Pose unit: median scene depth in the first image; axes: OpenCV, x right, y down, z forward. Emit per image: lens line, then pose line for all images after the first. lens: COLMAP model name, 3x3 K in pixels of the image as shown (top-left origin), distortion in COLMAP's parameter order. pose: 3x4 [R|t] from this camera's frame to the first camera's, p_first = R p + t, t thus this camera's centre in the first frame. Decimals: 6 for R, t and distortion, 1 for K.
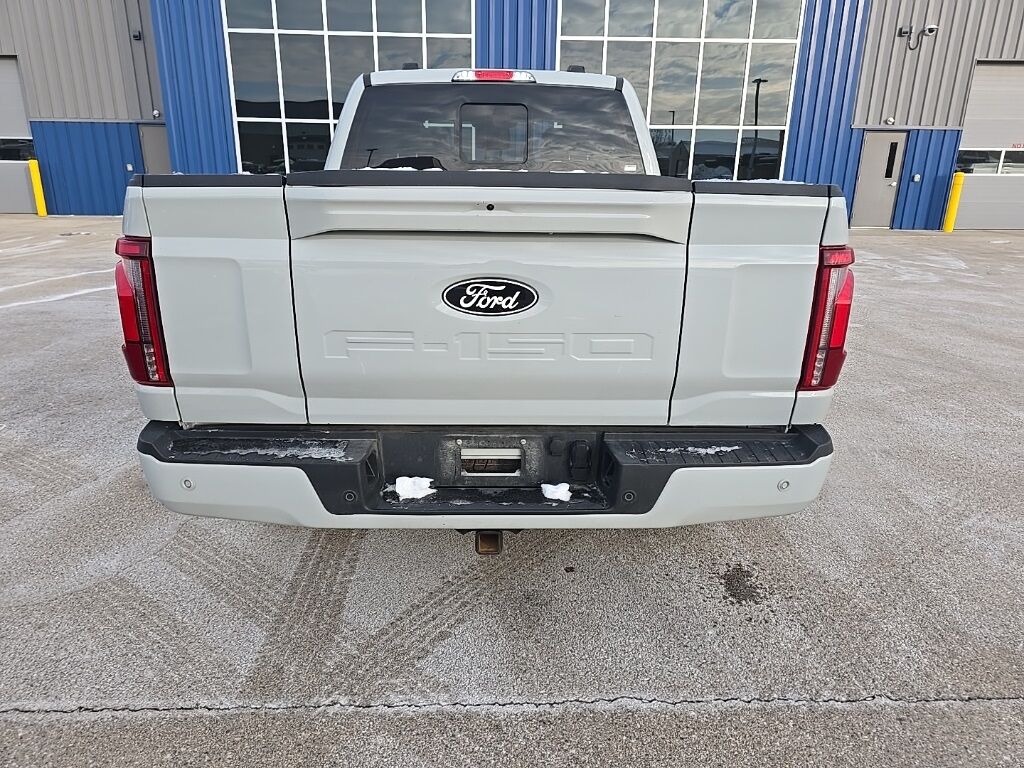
lens RADIAL K [[694.5, 0, 512.8], [0, 694.5, 386.0], [0, 0, 1]] dist [0.026433, -0.022177]
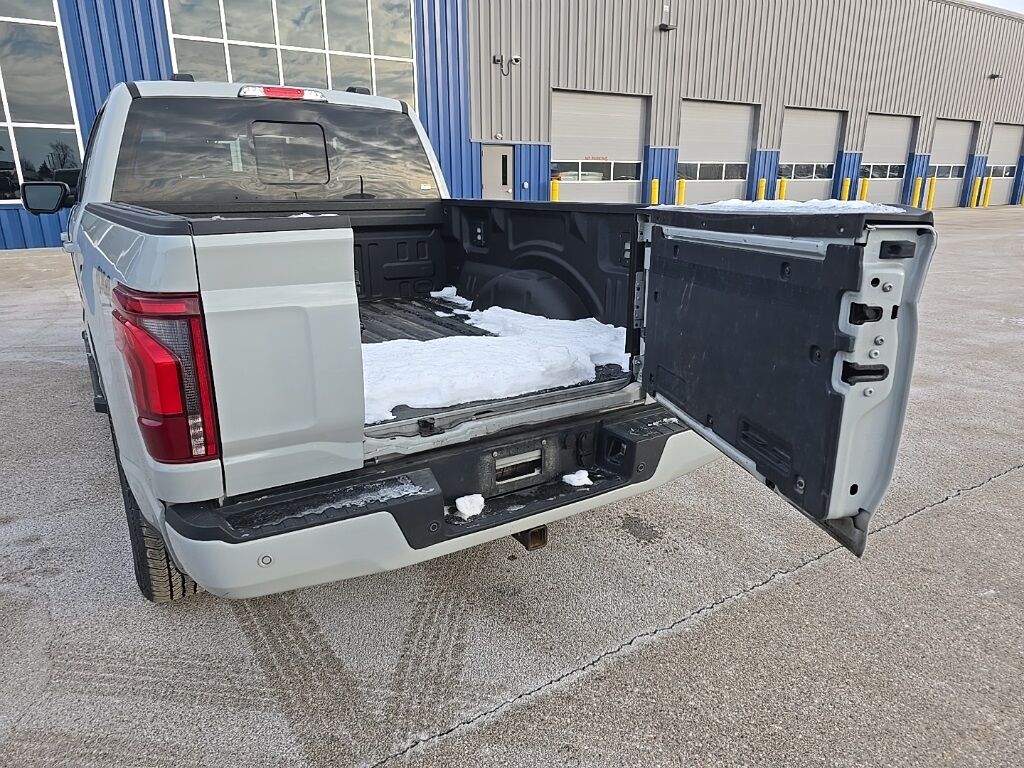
lens RADIAL K [[694.5, 0, 518.3], [0, 694.5, 386.7], [0, 0, 1]] dist [0.026433, -0.022177]
pose [[0.850220, -0.159506, 0.501681, -0.481986], [0.162916, 0.985932, 0.037371, -0.047929], [-0.500584, 0.049958, 0.864245, 0.044012]]
